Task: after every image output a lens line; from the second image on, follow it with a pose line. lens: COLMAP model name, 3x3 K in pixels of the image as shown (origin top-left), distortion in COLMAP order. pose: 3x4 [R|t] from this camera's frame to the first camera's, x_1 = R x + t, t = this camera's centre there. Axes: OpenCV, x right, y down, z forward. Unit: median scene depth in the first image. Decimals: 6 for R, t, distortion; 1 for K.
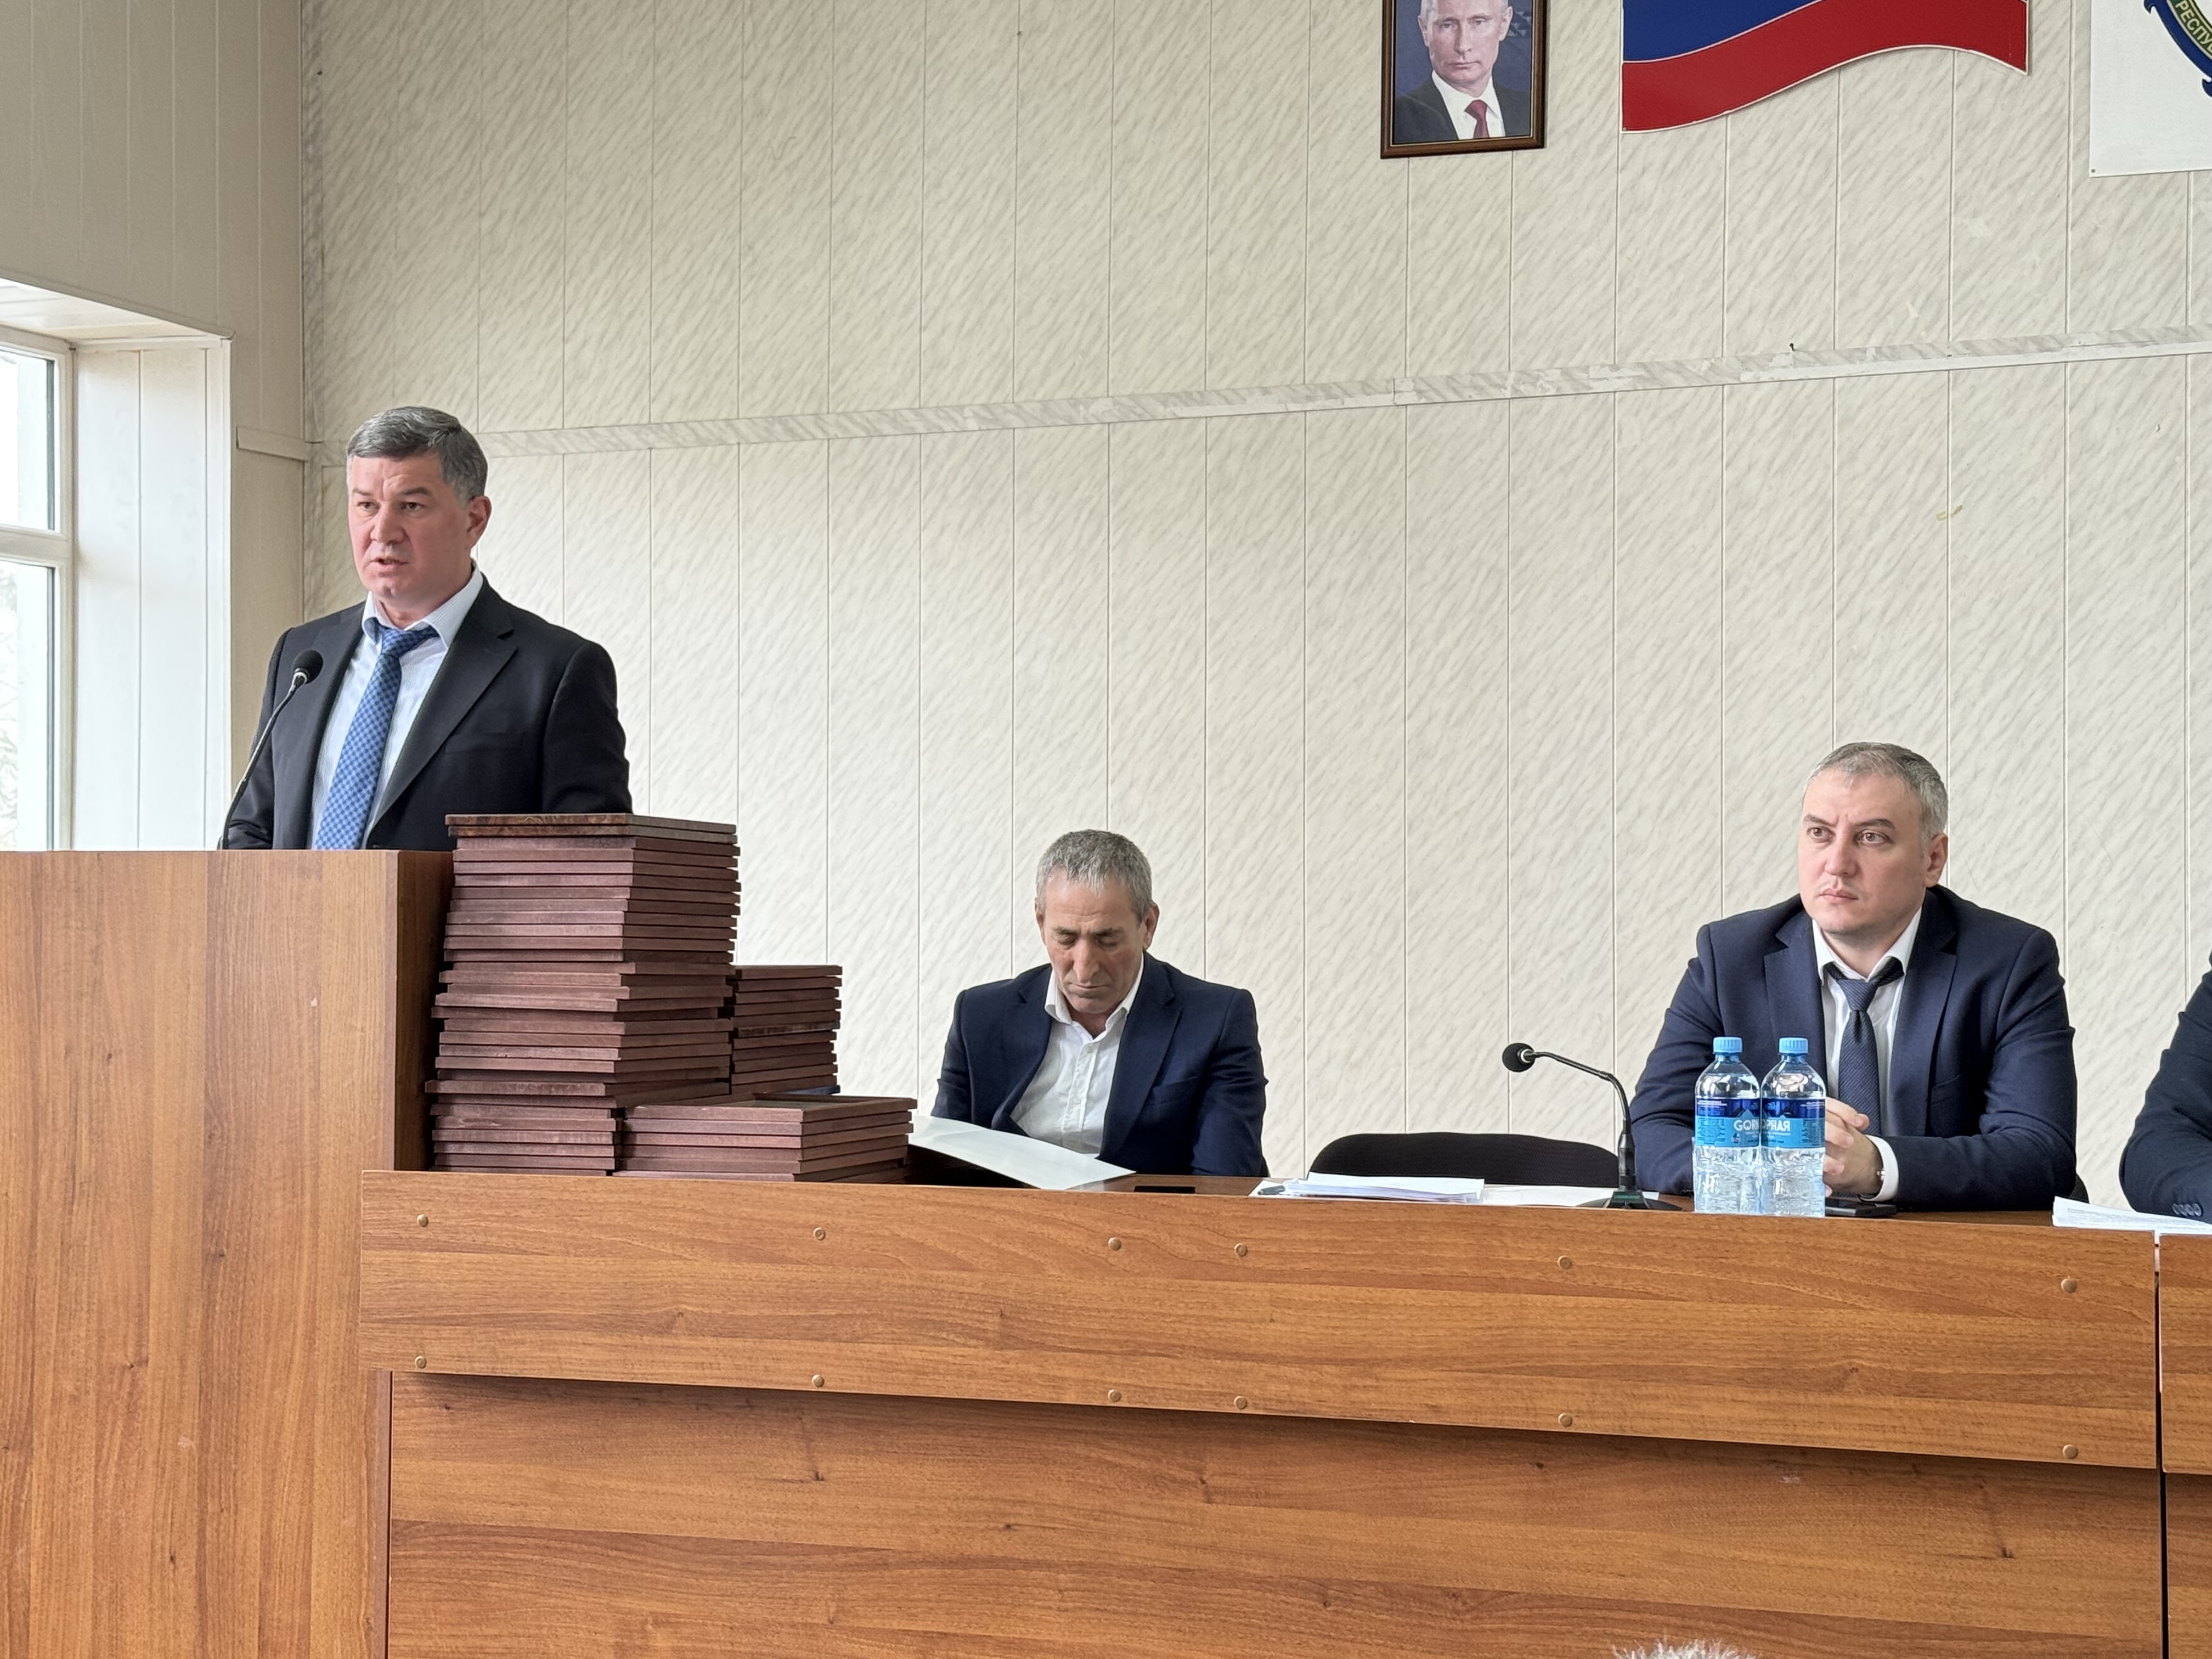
lens RADIAL K [[3553.3, 0, 1106.0], [0, 3553.3, 829.5], [0, 0, 1]] dist [0.152152, -0.039958]
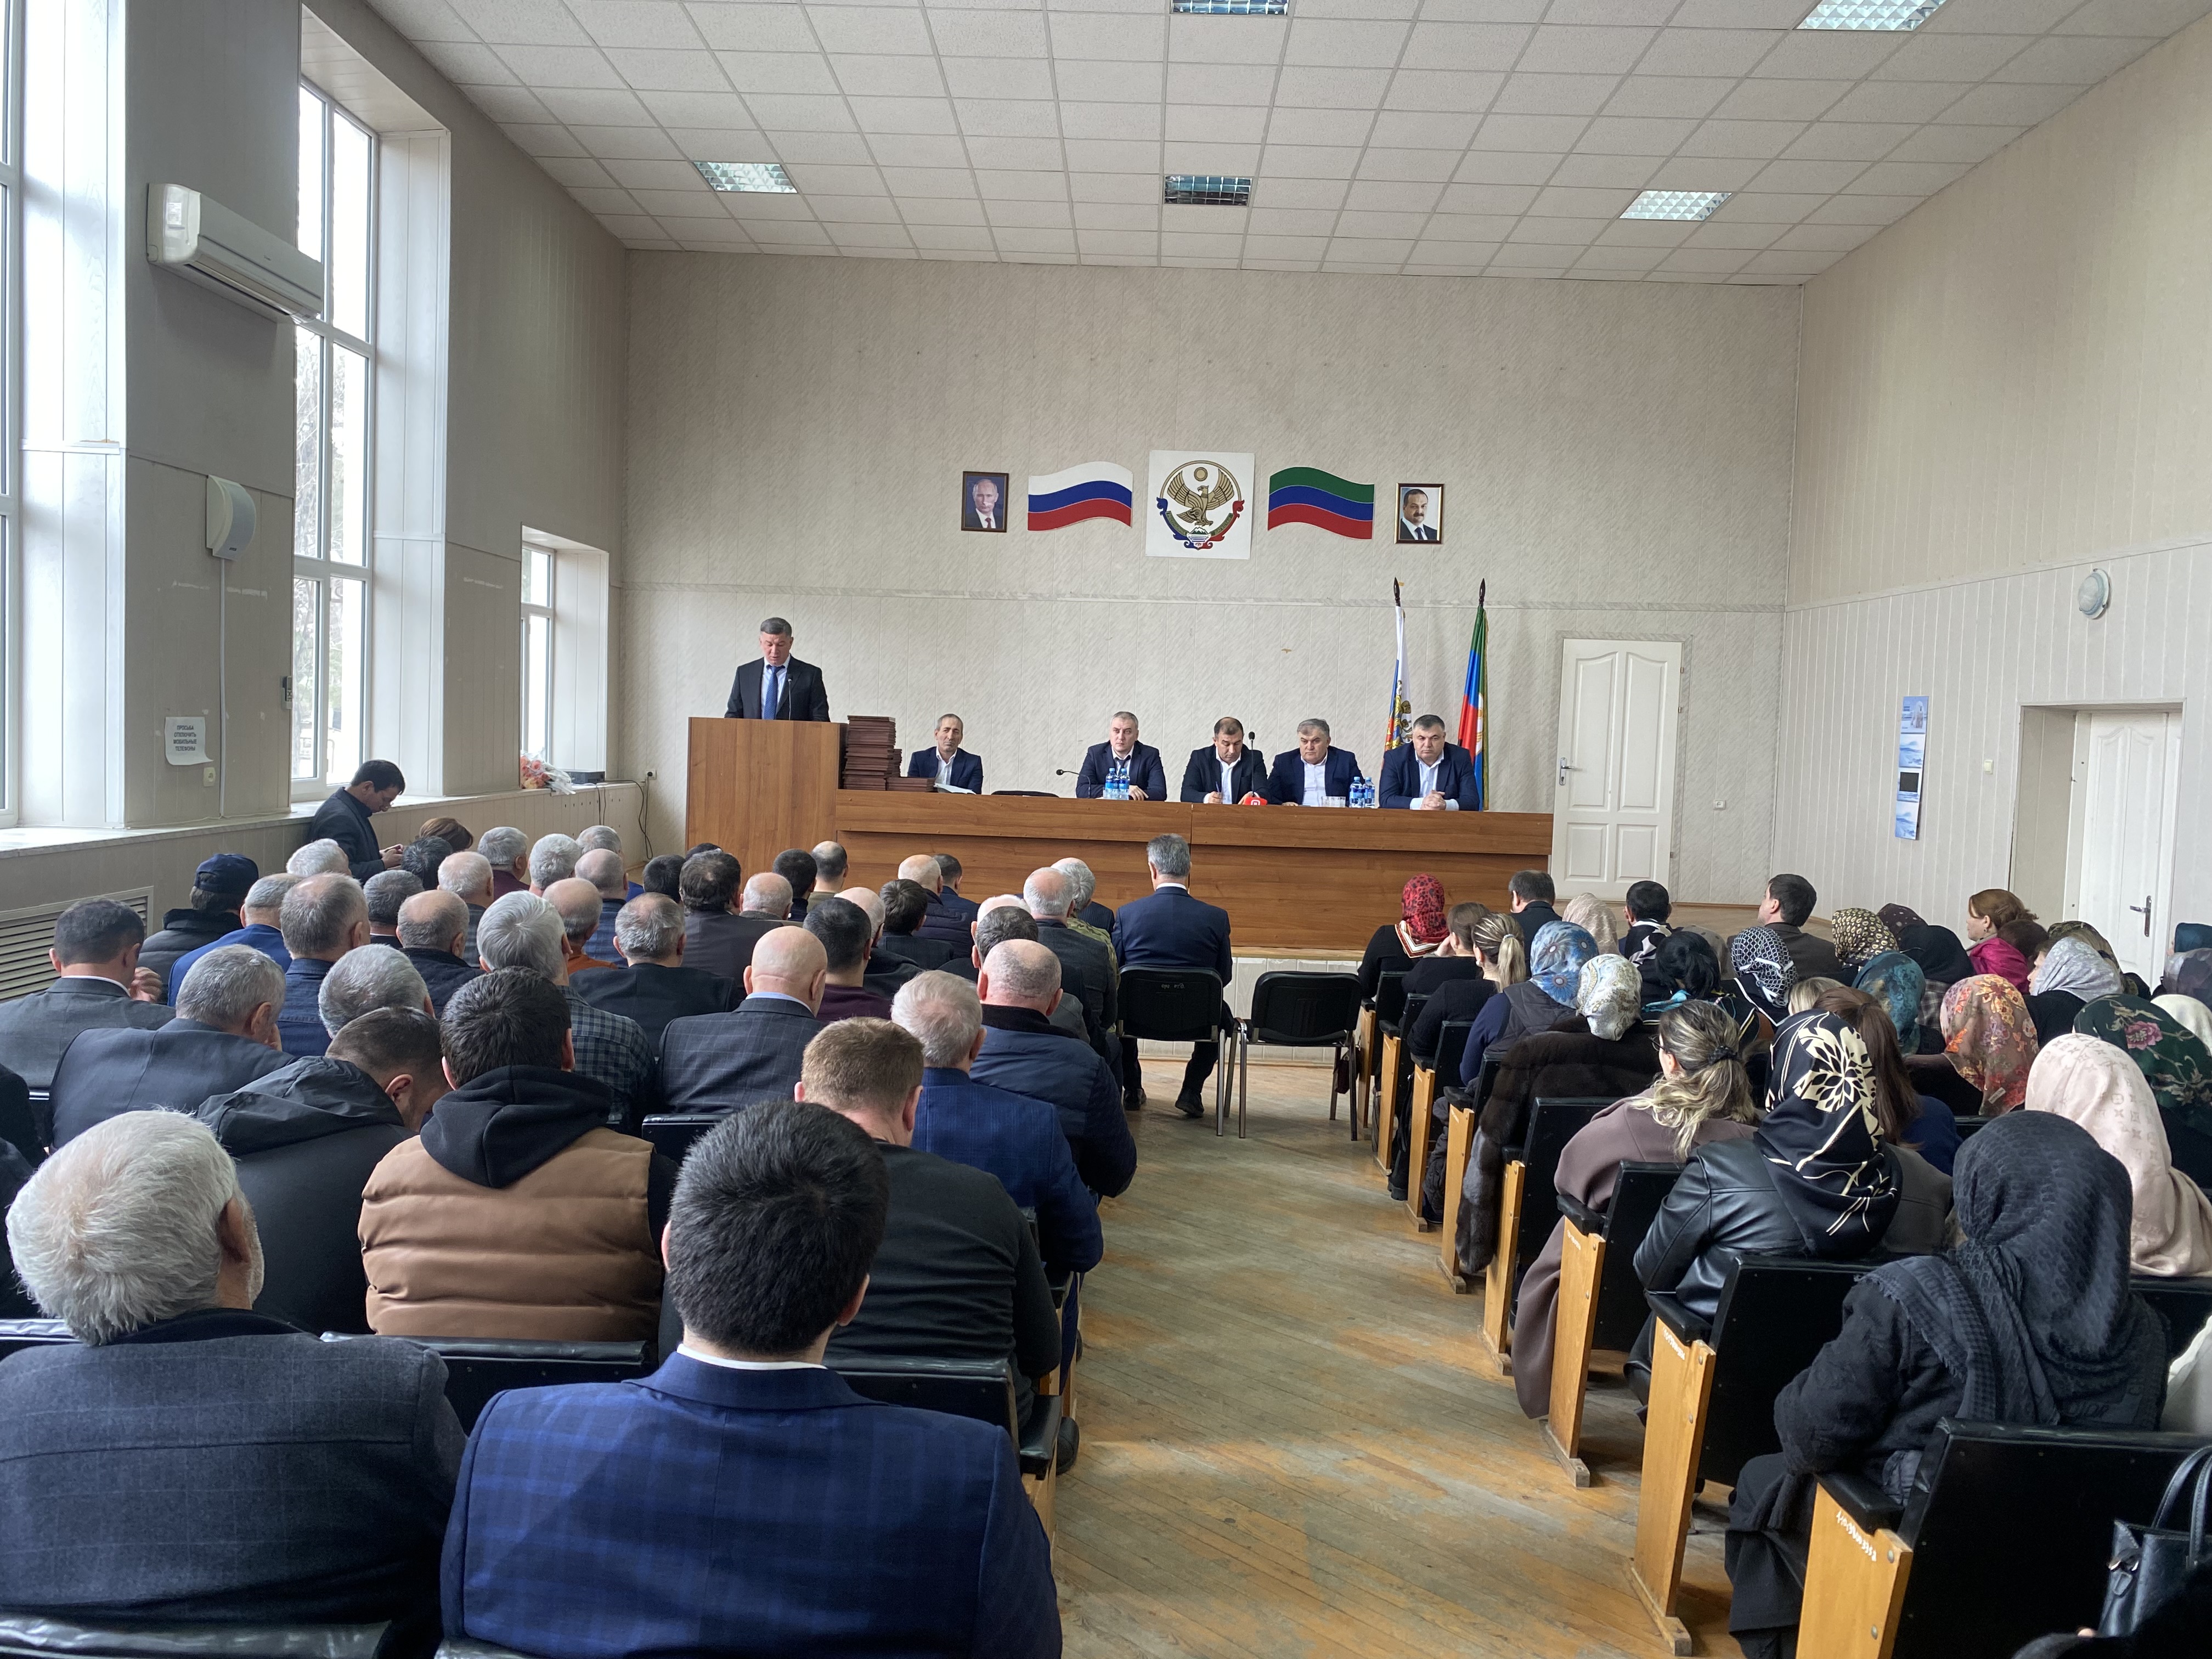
lens RADIAL K [[1688.0, 0, 1106.0], [0, 1688.0, 829.5], [0, 0, 1]] dist [-0.001429, -0.000181]
pose [[0.952403, 0.014188, 0.304512, -0.457299], [-0.040964, 0.995813, 0.081723, -0.044659], [-0.302077, -0.090307, 0.948996, -1.073887]]
